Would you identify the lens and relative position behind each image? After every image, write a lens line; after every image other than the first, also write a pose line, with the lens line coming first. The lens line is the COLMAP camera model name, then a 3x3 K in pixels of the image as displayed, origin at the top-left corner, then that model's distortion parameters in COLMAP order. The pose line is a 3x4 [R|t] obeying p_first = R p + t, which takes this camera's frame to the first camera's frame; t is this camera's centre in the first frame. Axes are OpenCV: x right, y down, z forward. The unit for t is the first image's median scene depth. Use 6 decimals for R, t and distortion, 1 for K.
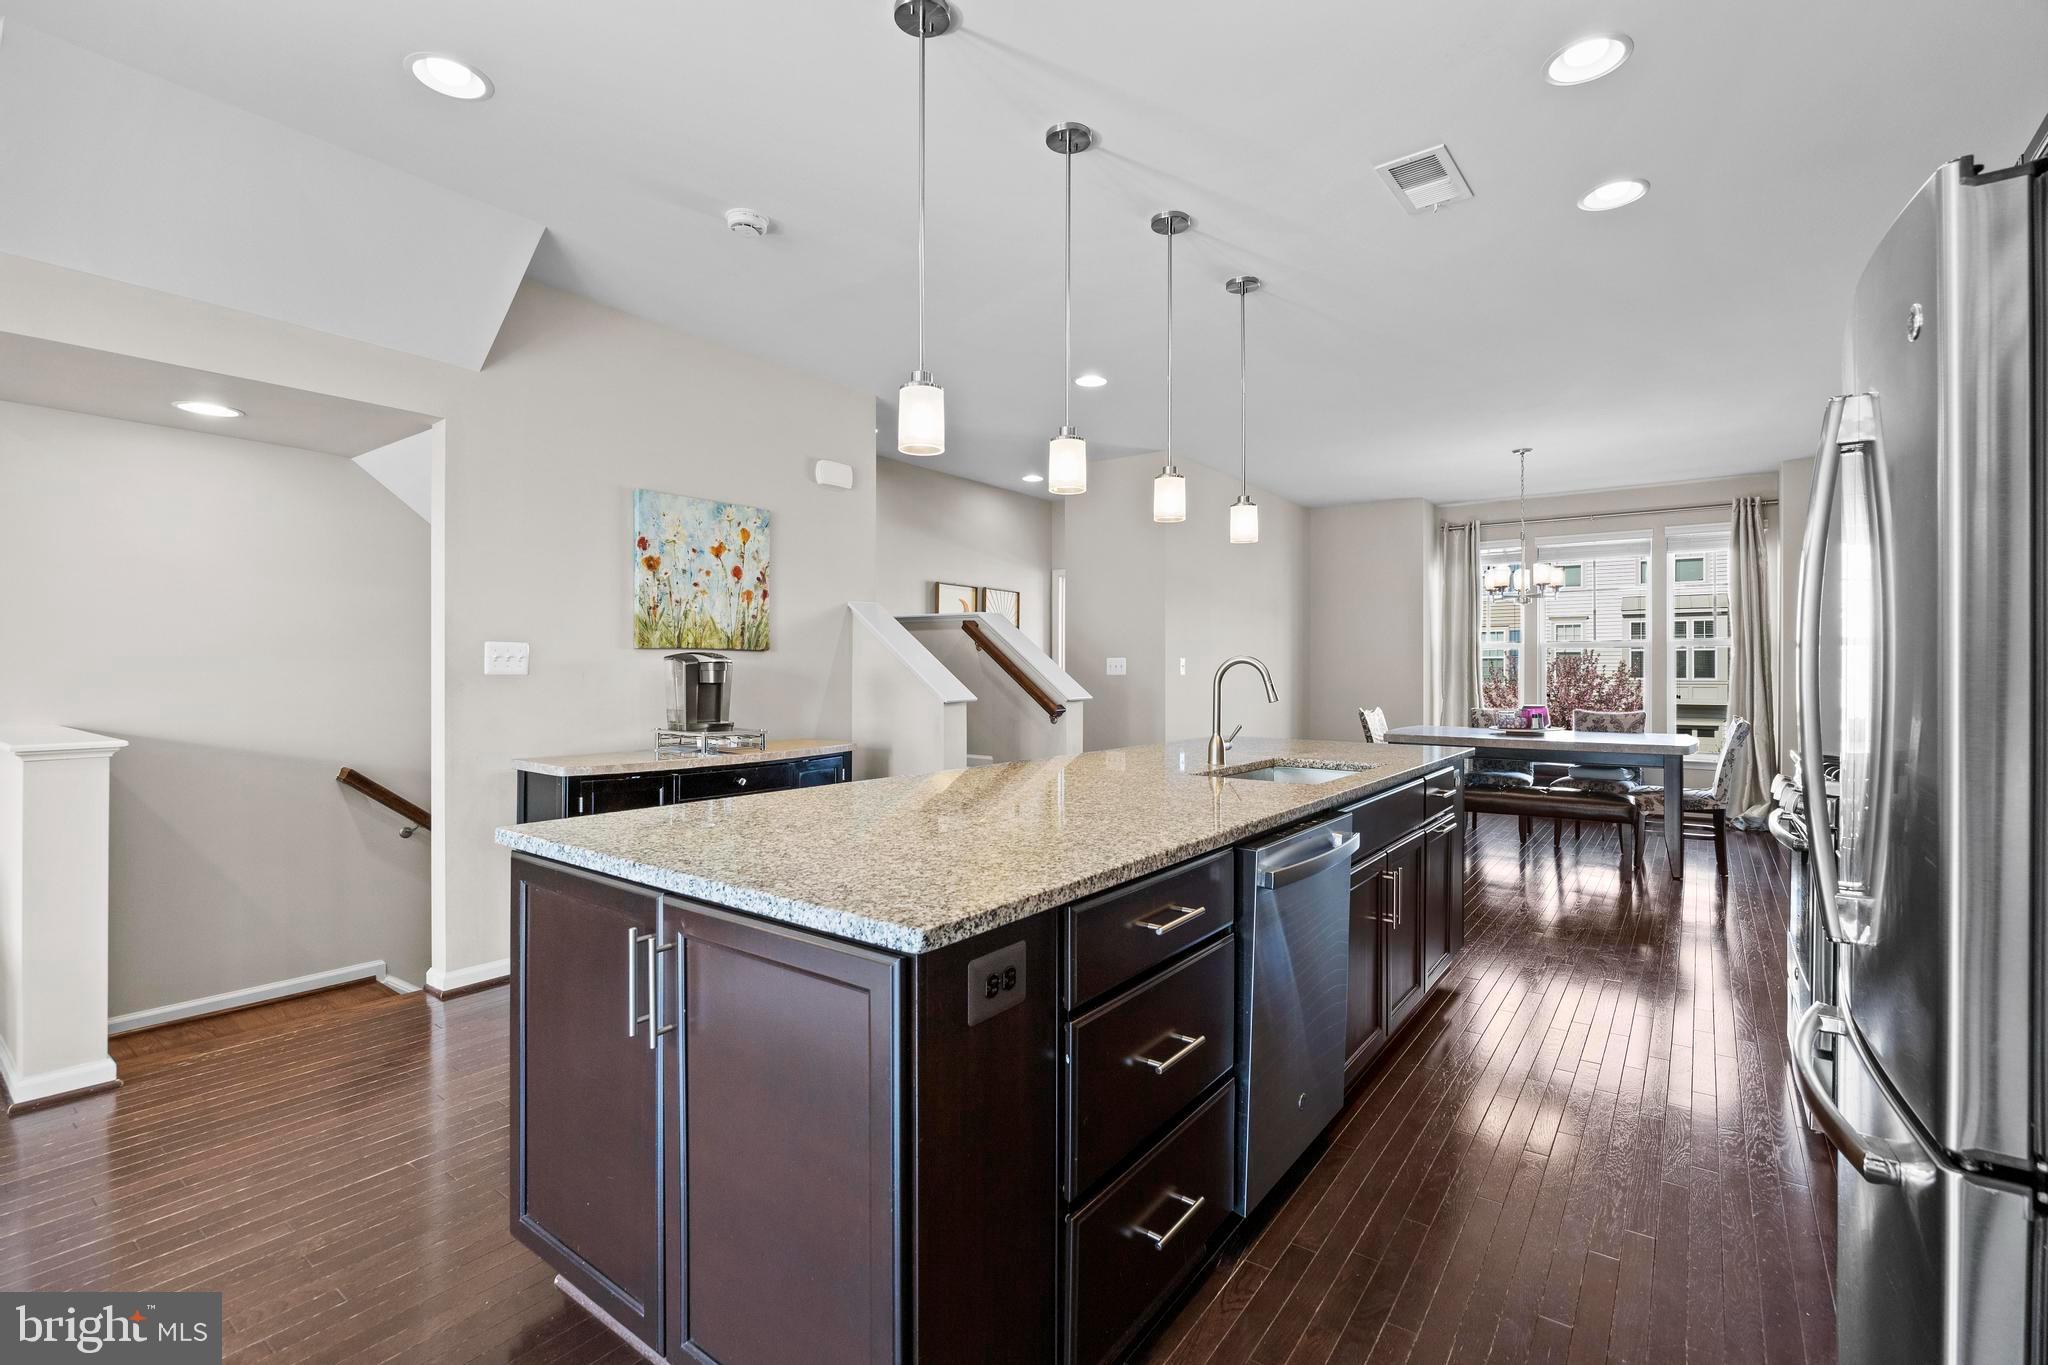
lens RADIAL K [[893.3, 0, 1036.7], [0, 893.3, 672.0], [0, 0, 1]] dist [-0.012406, 0.000862]
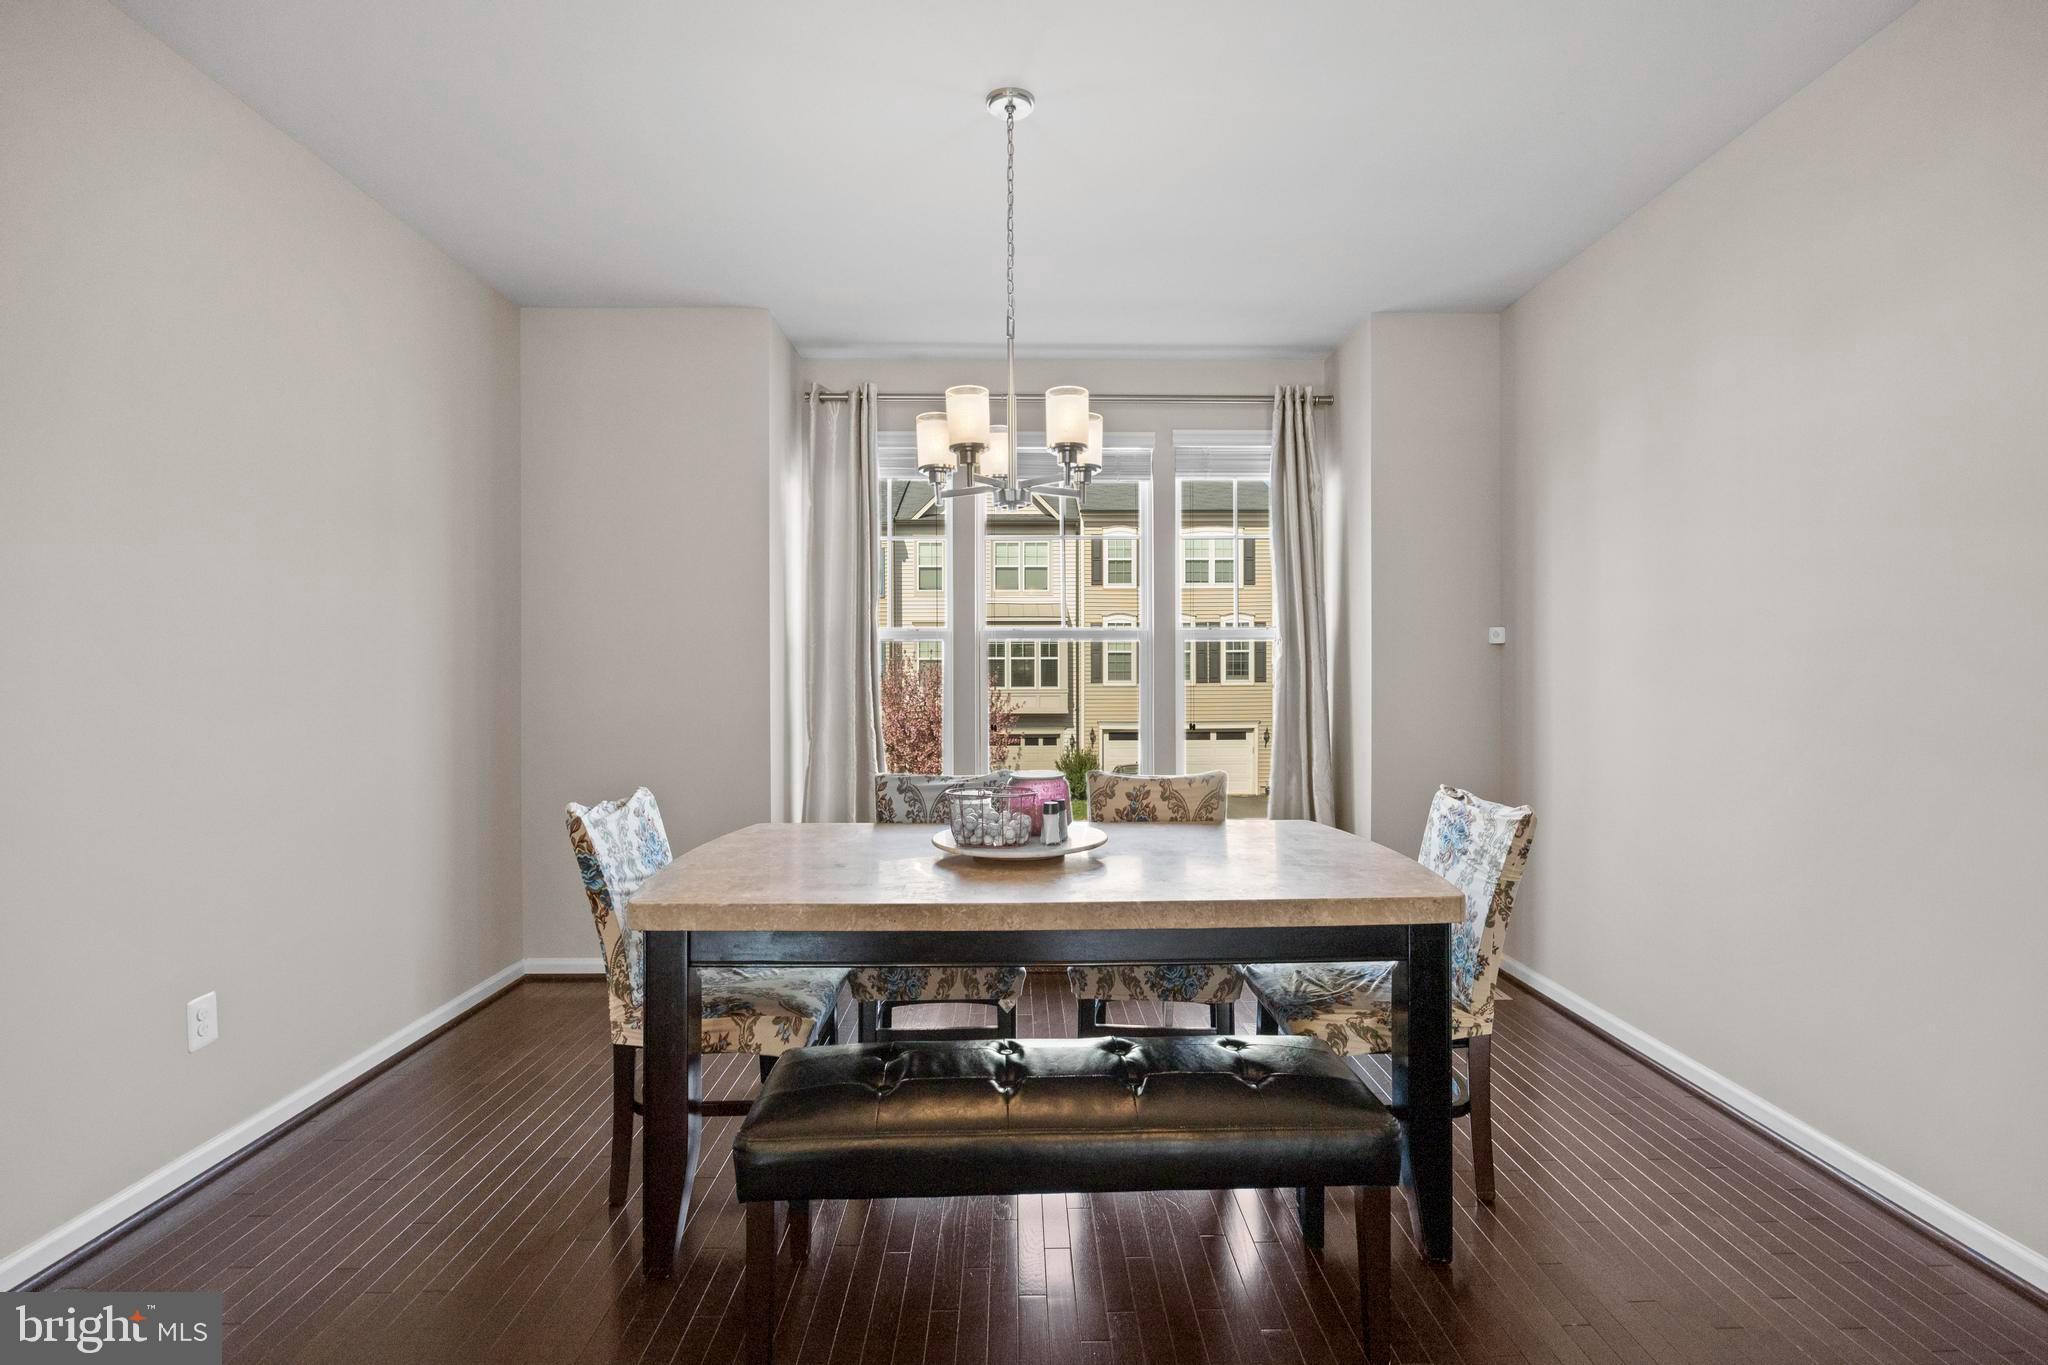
lens RADIAL K [[977.0, 0, 1032.5], [0, 977.0, 679.1], [0, 0, 1]] dist [-0.019483, -0.000049]
pose [[0.785862, 0.001768, 0.618399, 0.354189], [-0.002508, 0.999997, 0.000329, -0.005575], [-0.618396, -0.001810, 0.785864, 0.801825]]
